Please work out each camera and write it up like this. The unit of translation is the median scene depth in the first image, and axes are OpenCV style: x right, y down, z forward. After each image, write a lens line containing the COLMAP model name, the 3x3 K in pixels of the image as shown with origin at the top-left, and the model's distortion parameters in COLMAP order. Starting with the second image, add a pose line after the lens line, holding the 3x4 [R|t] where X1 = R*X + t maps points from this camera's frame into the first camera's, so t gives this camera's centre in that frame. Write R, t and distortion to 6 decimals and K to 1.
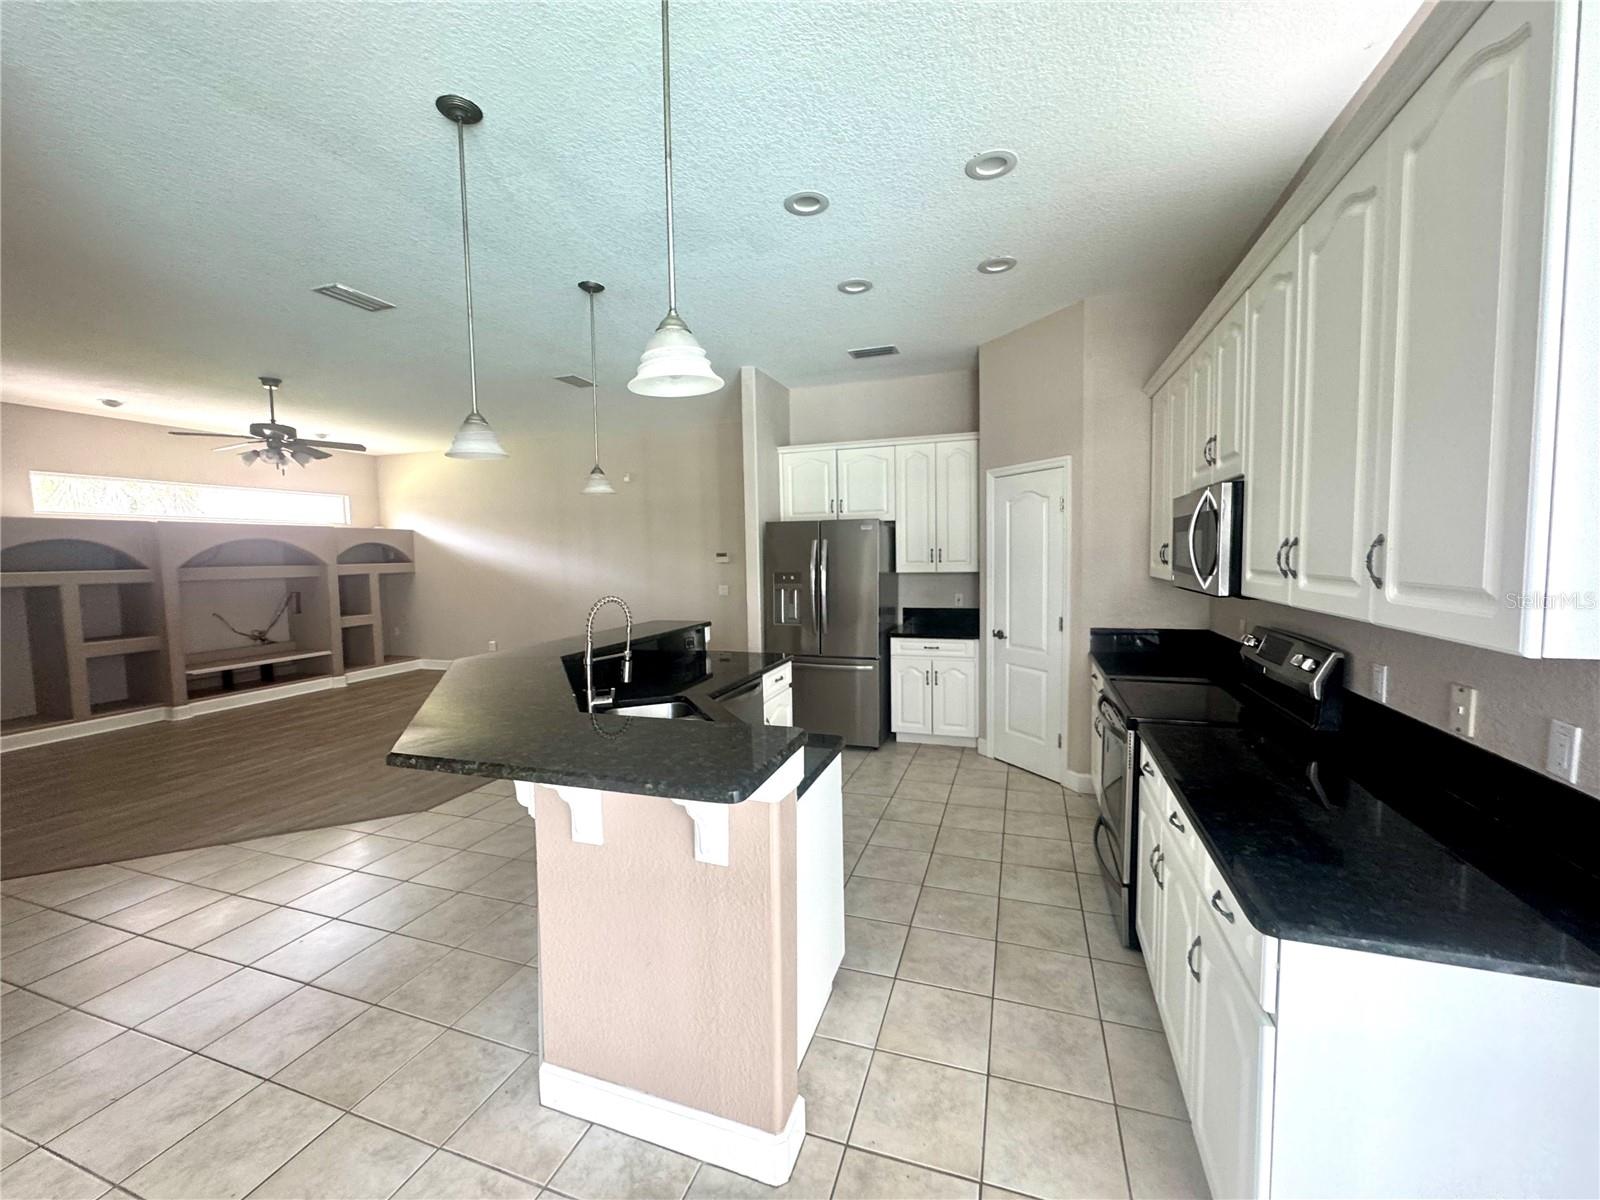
lens RADIAL K [[642.1, 0, 796.2], [0, 642.1, 594.0], [0, 0, 1]] dist [-0.004058, 0.001026]
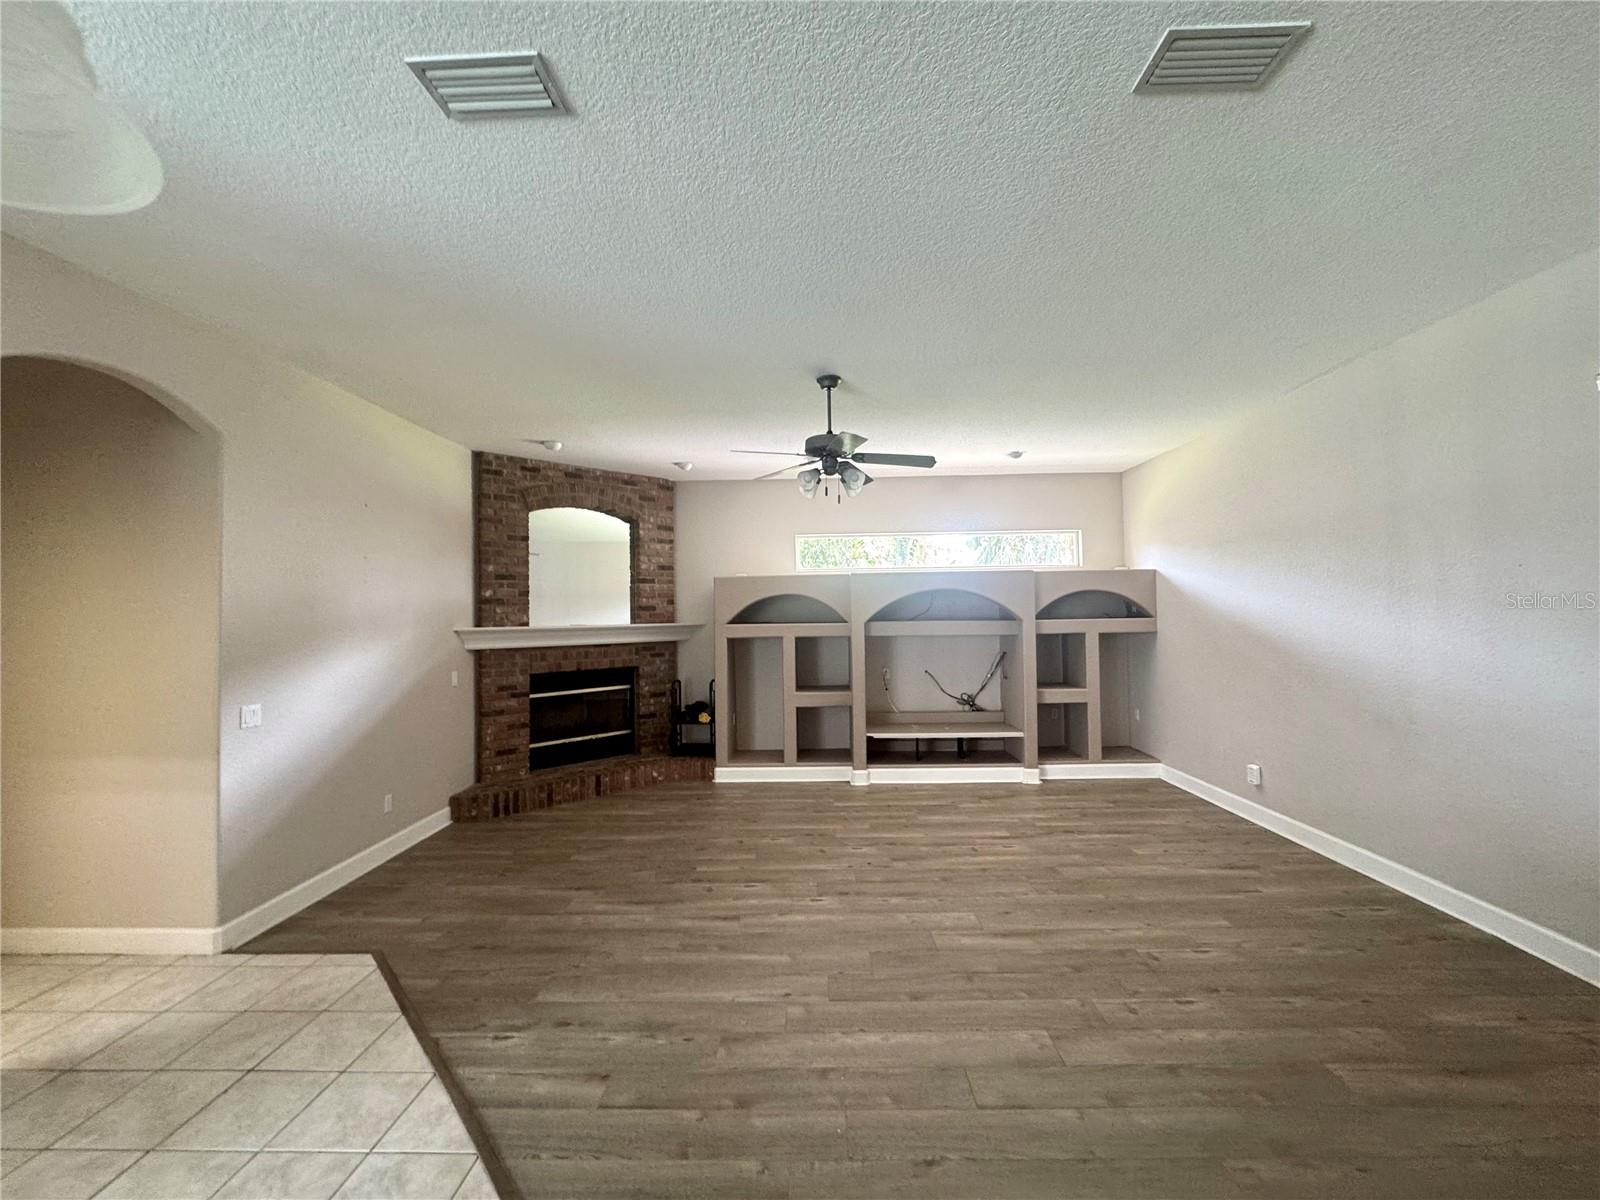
lens RADIAL K [[642.1, 0, 799.4], [0, 642.1, 594.0], [0, 0, 1]] dist [-0.004058, 0.001026]
pose [[0.301287, -0.015022, -0.953415, -0.140653], [-0.051763, 0.998144, -0.032084, -0.070462], [0.952128, 0.059018, 0.299950, 0.941779]]
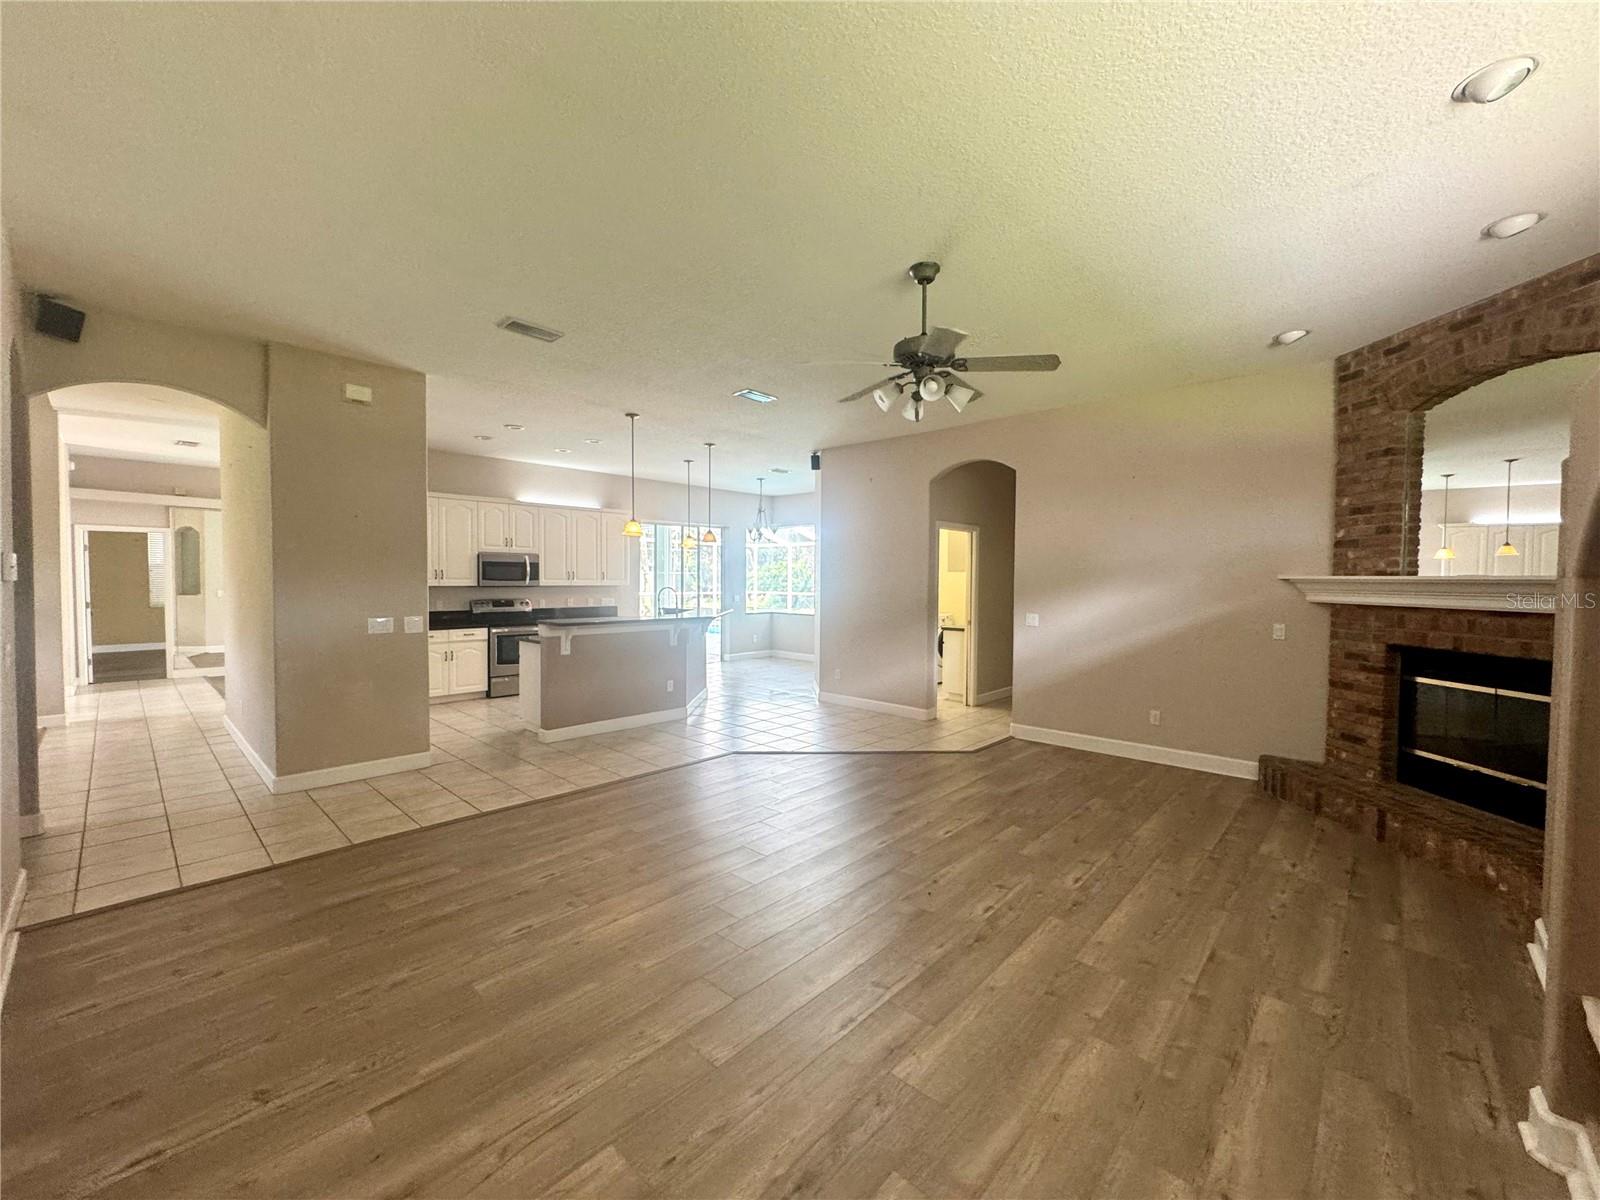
lens RADIAL K [[642.1, 0, 798.5], [0, 642.1, 594.3], [0, 0, 1]] dist [-0.004058, 0.001026]
pose [[-0.915505, 0.003141, 0.402294, -1.190301], [0.036771, 0.996437, 0.075901, -0.094205], [-0.400623, 0.084280, -0.912359, 2.038038]]
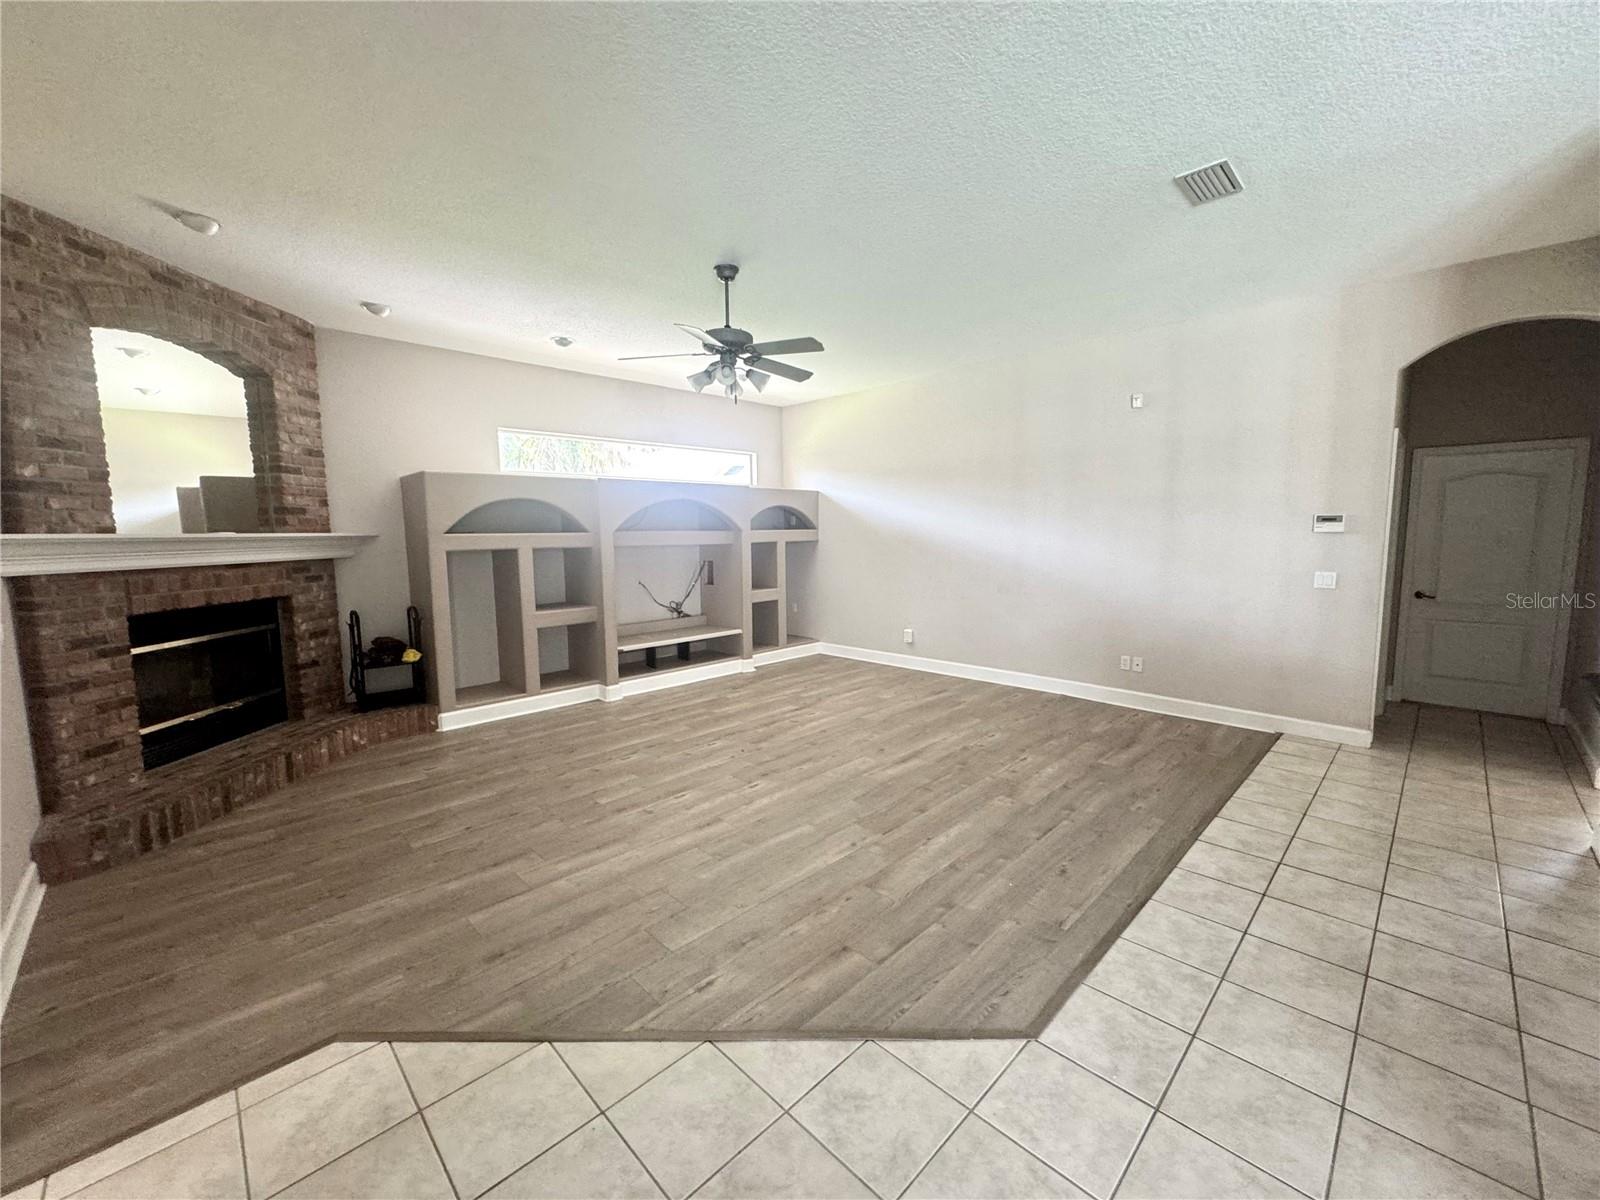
lens RADIAL K [[642.1, 0, 801.8], [0, 642.1, 593.8], [0, 0, 1]] dist [-0.004058, 0.001026]
pose [[0.897988, 0.052741, -0.436848, -0.508500], [-0.034558, 0.998177, 0.049472, -0.010908], [0.438661, -0.029328, 0.898174, 0.469725]]
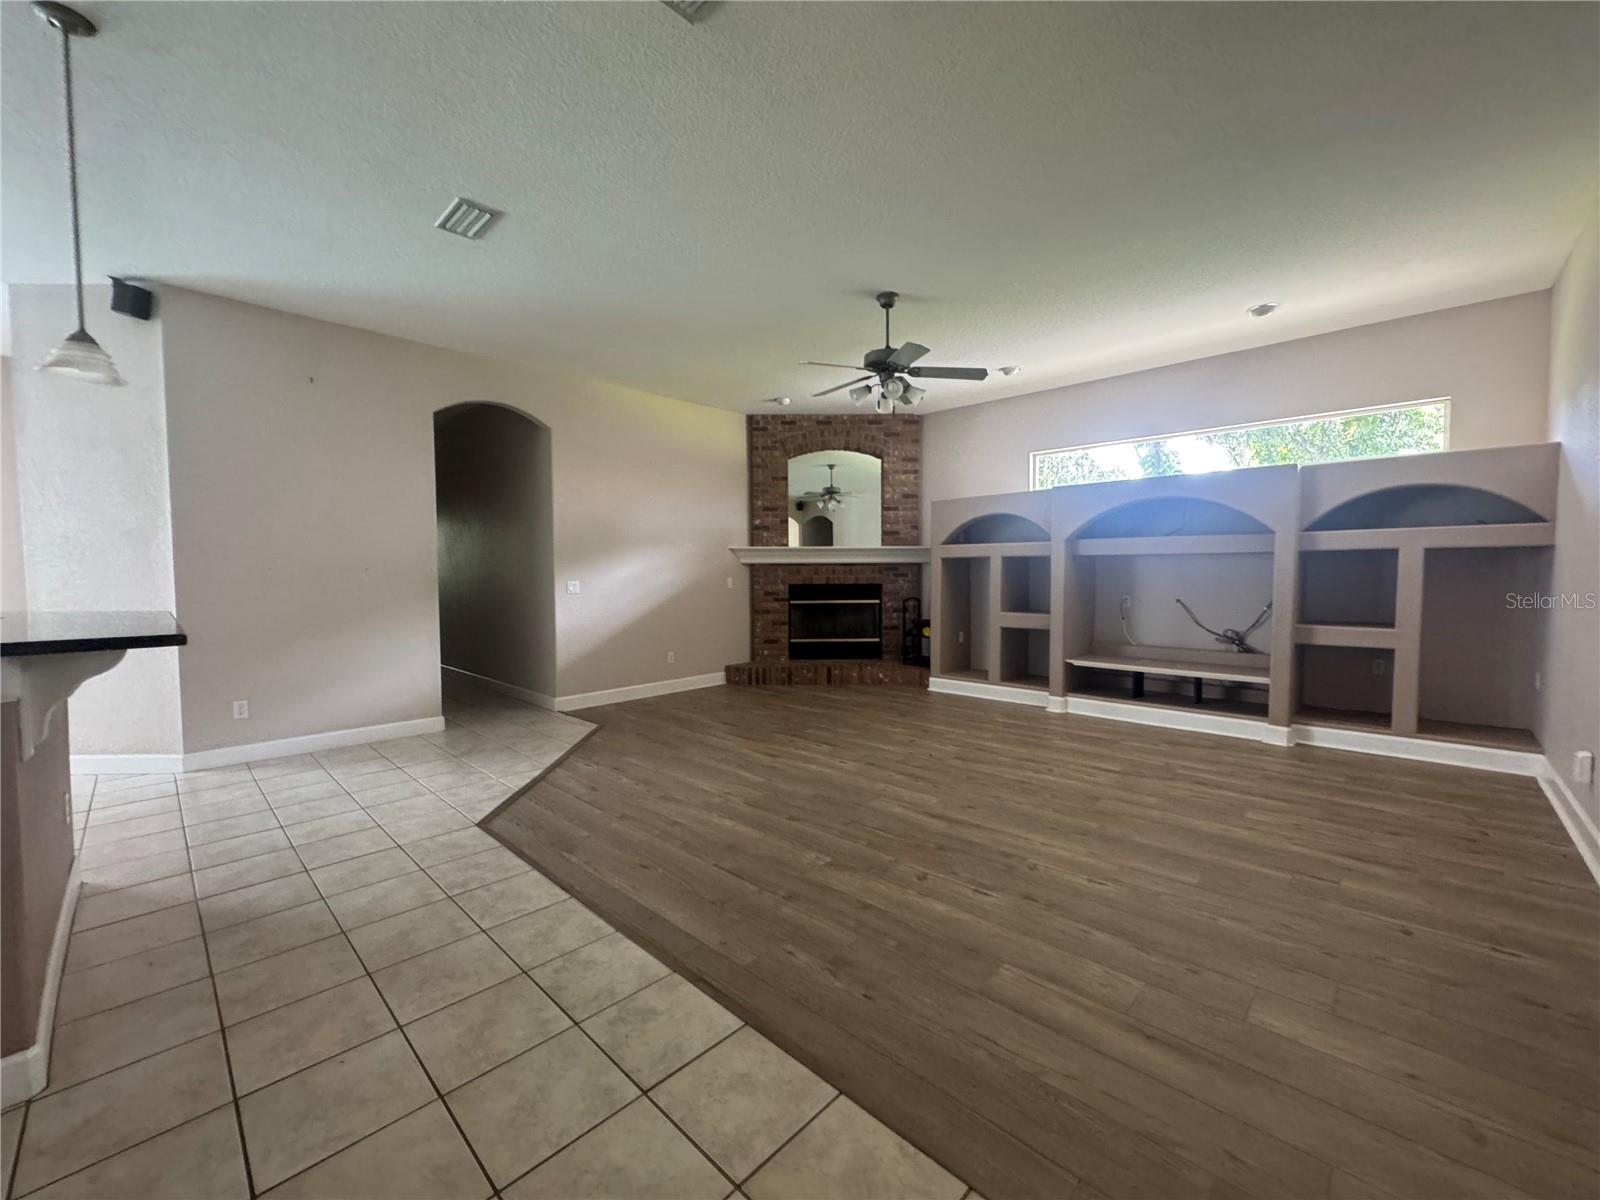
lens RADIAL K [[642.1, 0, 799.9], [0, 642.1, 592.9], [0, 0, 1]] dist [-0.004058, 0.001026]
pose [[-0.418521, 0.053048, -0.906657, -0.033232], [-0.044578, 0.995890, 0.078847, -0.031250], [0.907113, 0.073416, -0.414436, 1.571676]]
